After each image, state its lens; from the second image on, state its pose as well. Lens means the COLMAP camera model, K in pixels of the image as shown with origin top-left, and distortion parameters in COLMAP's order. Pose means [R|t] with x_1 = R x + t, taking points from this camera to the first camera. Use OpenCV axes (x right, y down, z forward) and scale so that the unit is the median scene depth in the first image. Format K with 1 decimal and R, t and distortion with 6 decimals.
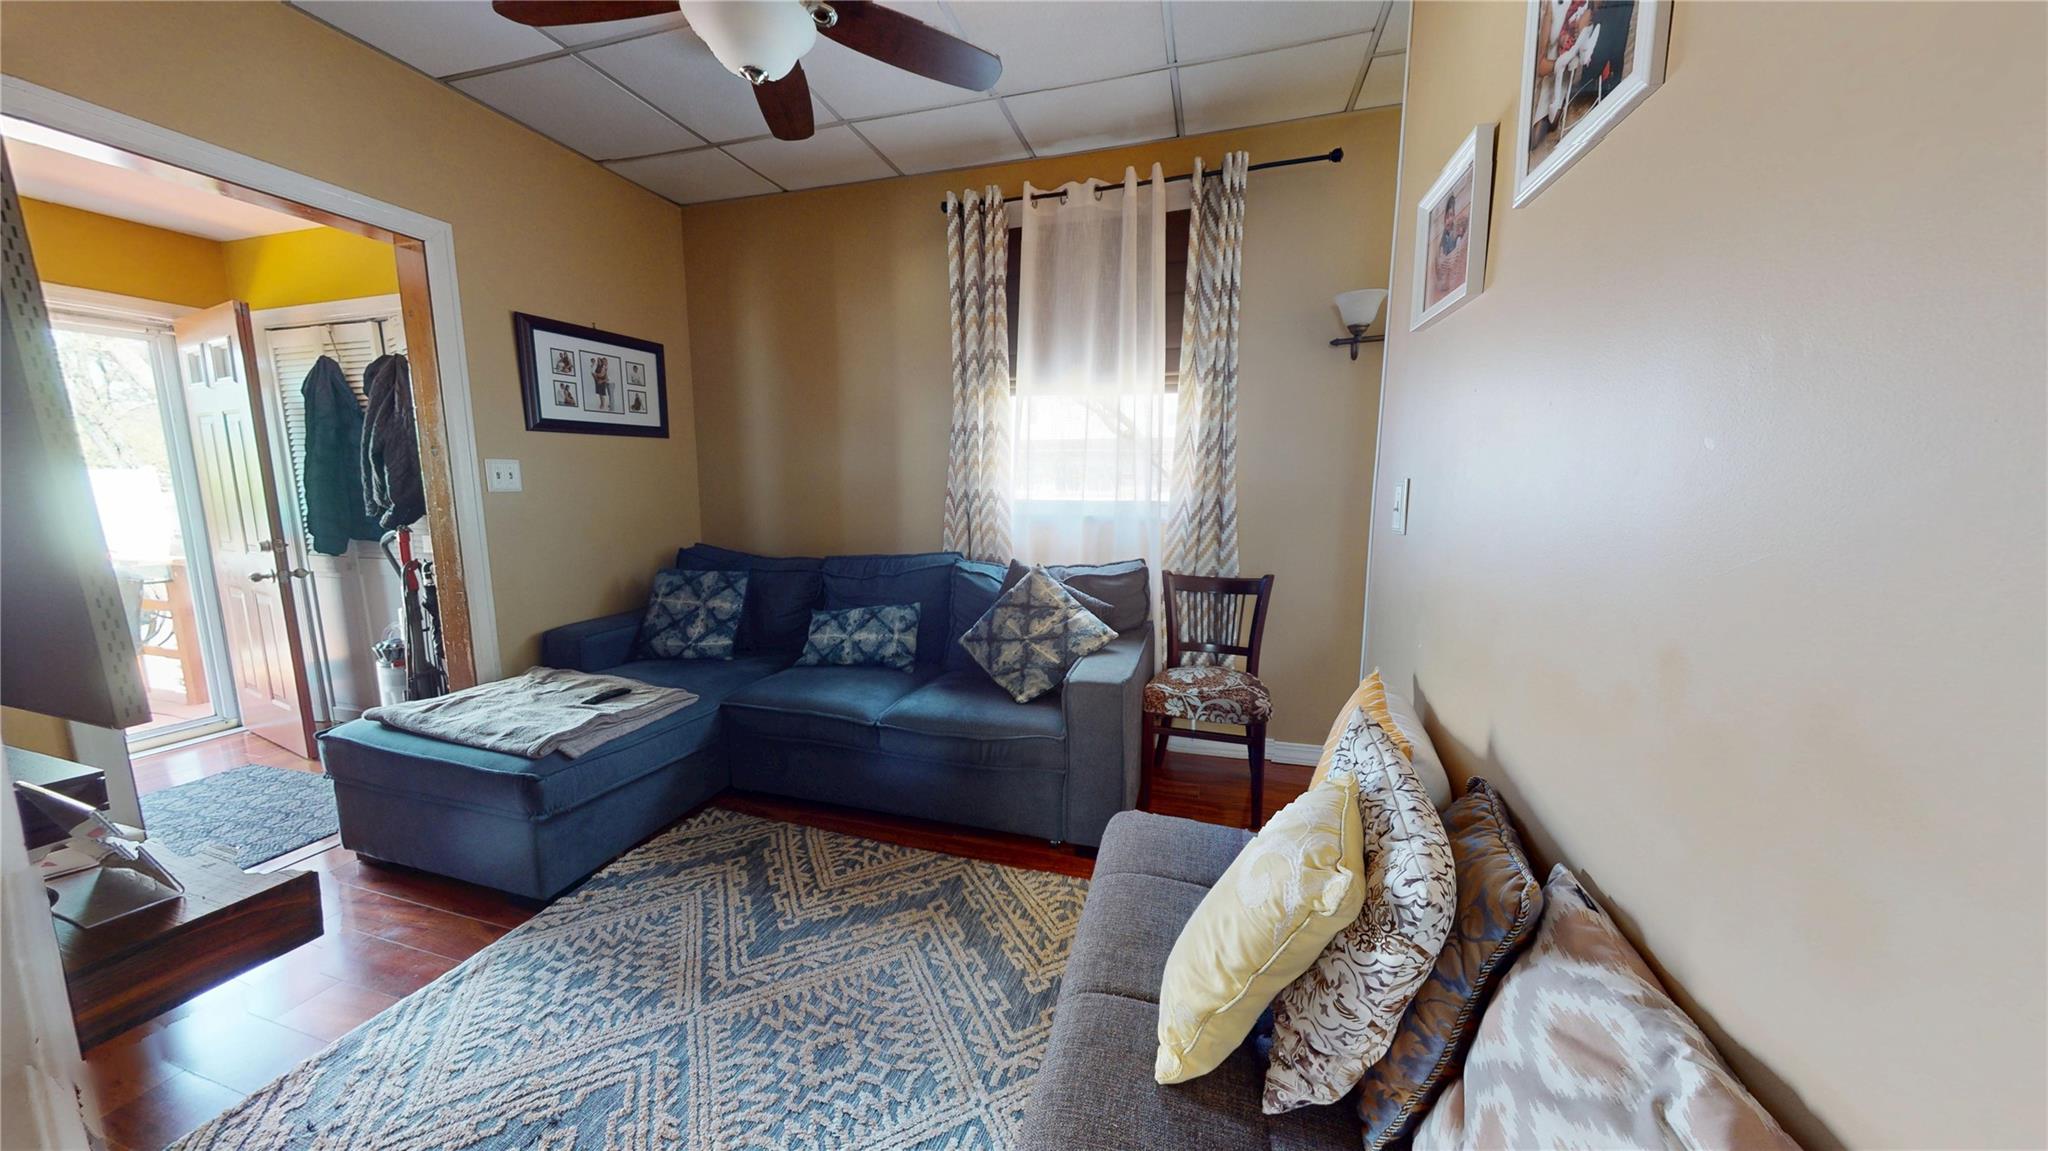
lens RADIAL K [[651.2, 0, 1023.7], [0, 651.2, 571.6], [0, 0, 1]] dist [0.007154, 0.000061]
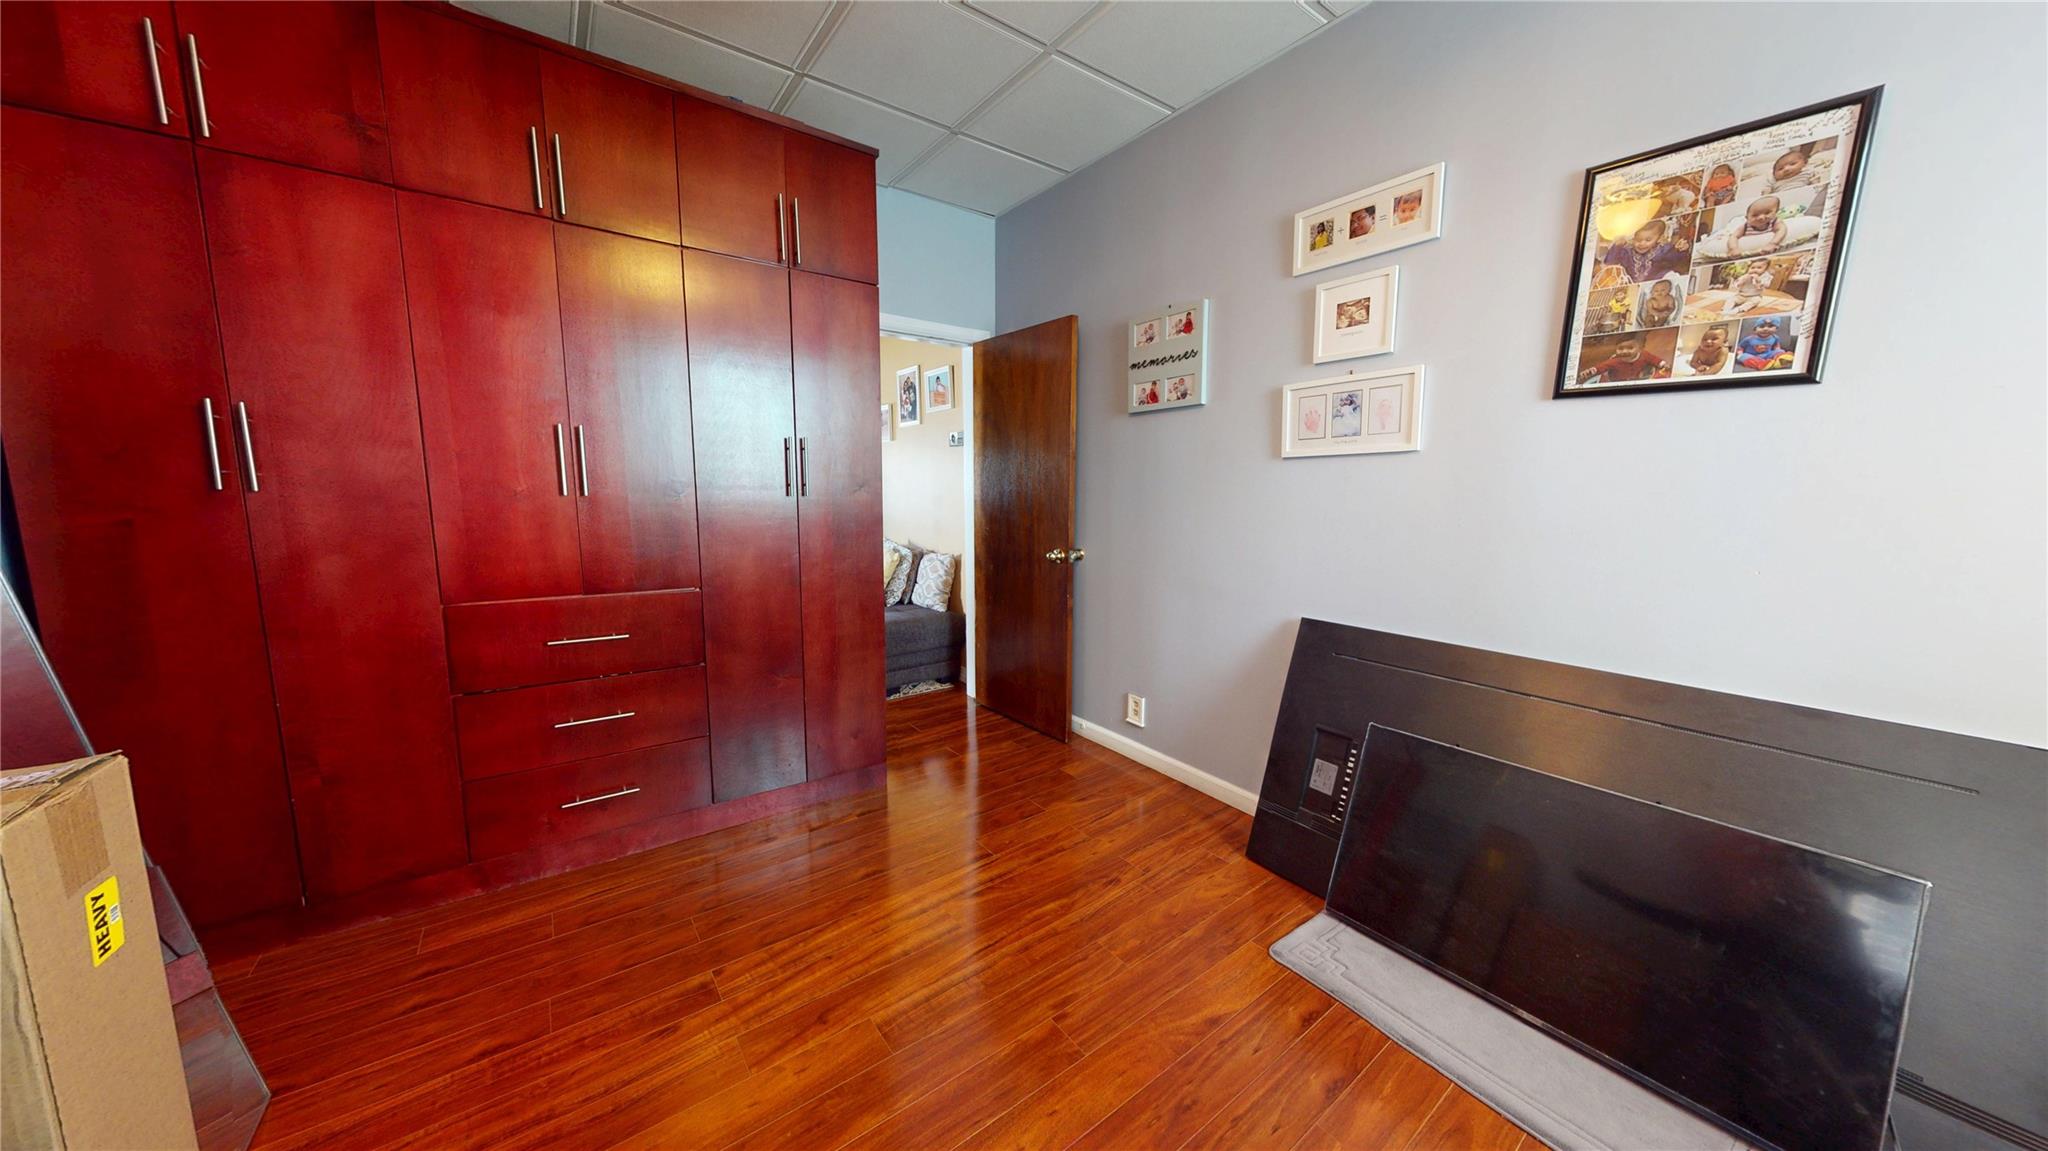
lens RADIAL K [[651.2, 0, 1024.8], [0, 651.2, 571.4], [0, 0, 1]] dist [0.007154, 0.000061]
pose [[0.597111, -0.105939, 0.795132, -3.424486], [0.112665, 0.992491, 0.047628, 0.482661], [-0.794207, 0.061144, 0.604563, -3.355826]]
